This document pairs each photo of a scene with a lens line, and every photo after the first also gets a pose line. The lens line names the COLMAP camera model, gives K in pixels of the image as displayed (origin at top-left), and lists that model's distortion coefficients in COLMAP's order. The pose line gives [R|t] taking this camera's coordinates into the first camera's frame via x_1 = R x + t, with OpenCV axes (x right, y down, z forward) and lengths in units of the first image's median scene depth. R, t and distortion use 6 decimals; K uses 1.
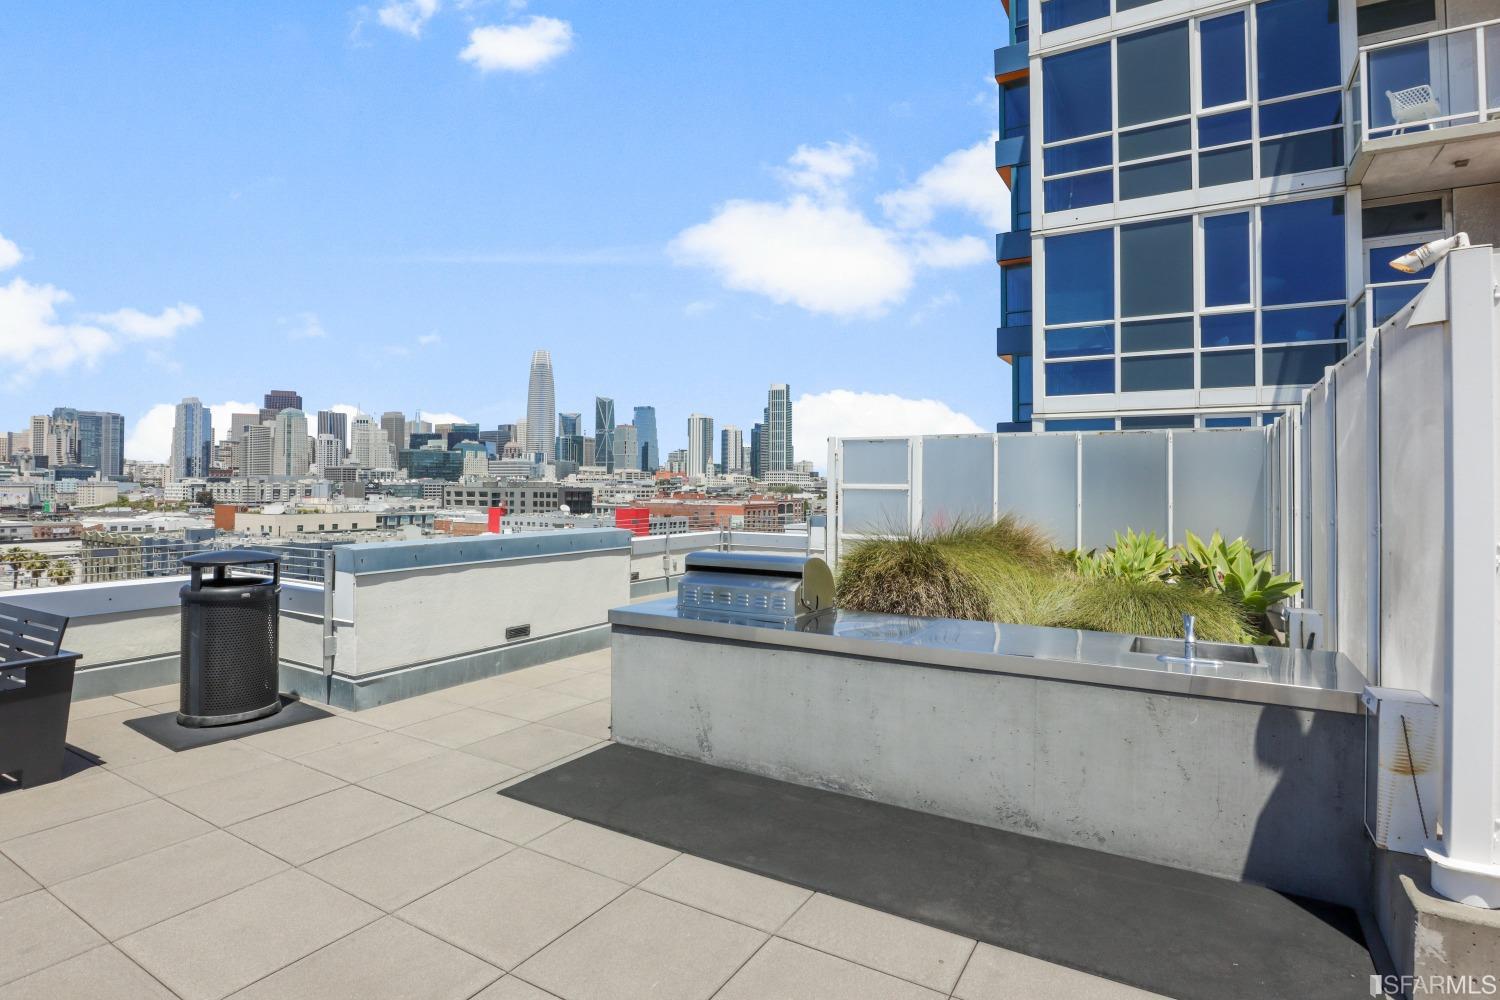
lens RADIAL K [[746.9, 0, 755.2], [0, 746.9, 494.9], [0, 0, 1]] dist [-0.017047, -0.002359]
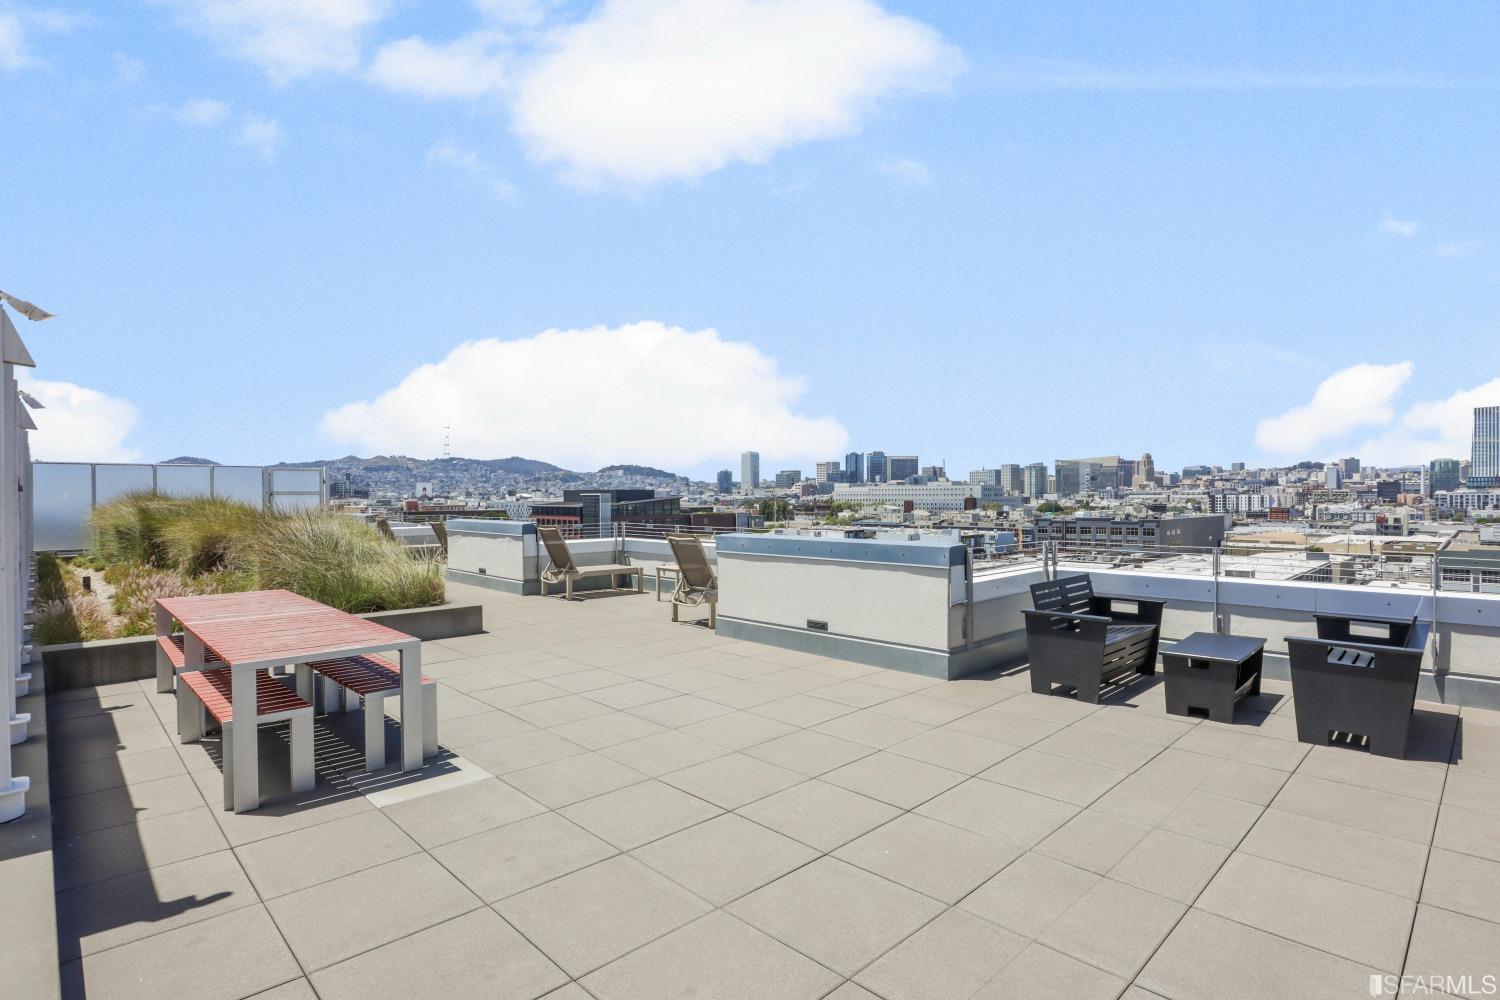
lens RADIAL K [[746.9, 0, 760.0], [0, 746.9, 496.1], [0, 0, 1]] dist [-0.017047, -0.002359]
pose [[-0.260458, -0.003799, -0.965478, 1.389174], [-0.000475, 0.999993, -0.003806, -0.043052], [0.965485, -0.000533, -0.260458, 1.154738]]
